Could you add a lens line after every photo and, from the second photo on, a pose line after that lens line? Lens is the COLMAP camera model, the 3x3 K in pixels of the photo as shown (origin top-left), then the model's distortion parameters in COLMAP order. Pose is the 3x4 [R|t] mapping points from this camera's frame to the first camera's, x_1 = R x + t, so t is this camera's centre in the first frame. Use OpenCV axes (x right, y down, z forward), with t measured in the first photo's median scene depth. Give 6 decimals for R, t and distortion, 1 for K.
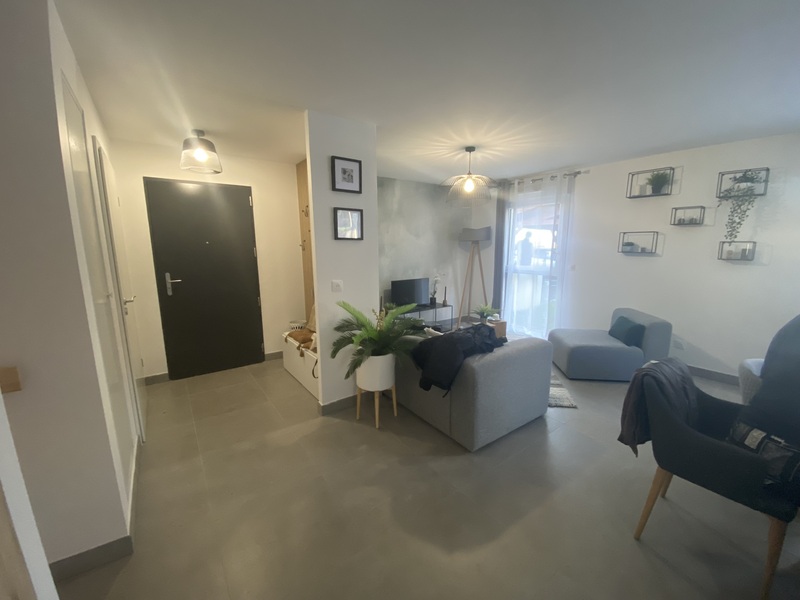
lens RADIAL K [[328.1, 0, 401.1], [0, 328.1, 302.7], [0, 0, 1]] dist [0.031862, -0.027905]
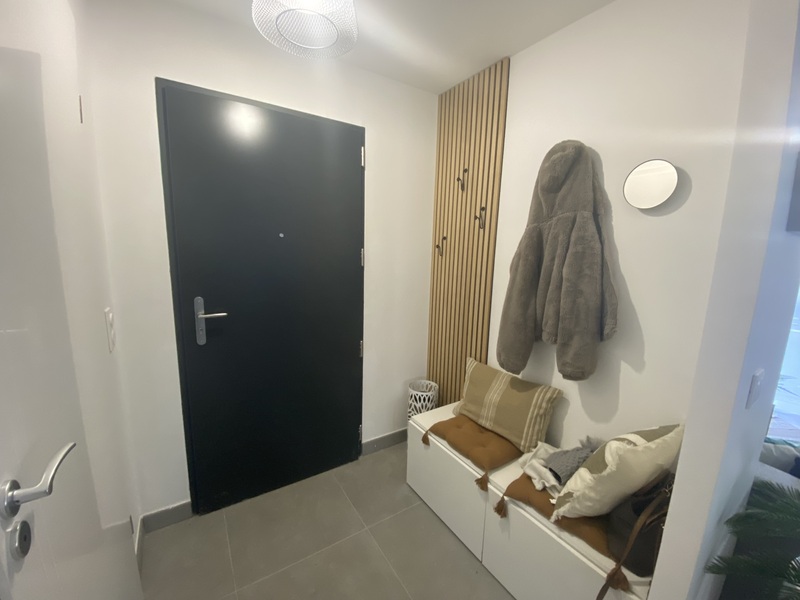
lens RADIAL K [[328.1, 0, 401.1], [0, 328.1, 302.7], [0, 0, 1]] dist [0.031862, -0.027905]
pose [[0.997937, 0.044414, -0.046369, -0.387776], [-0.044366, 0.999013, 0.002056, -0.093179], [0.046414, 0.000005, 0.998922, 0.532003]]
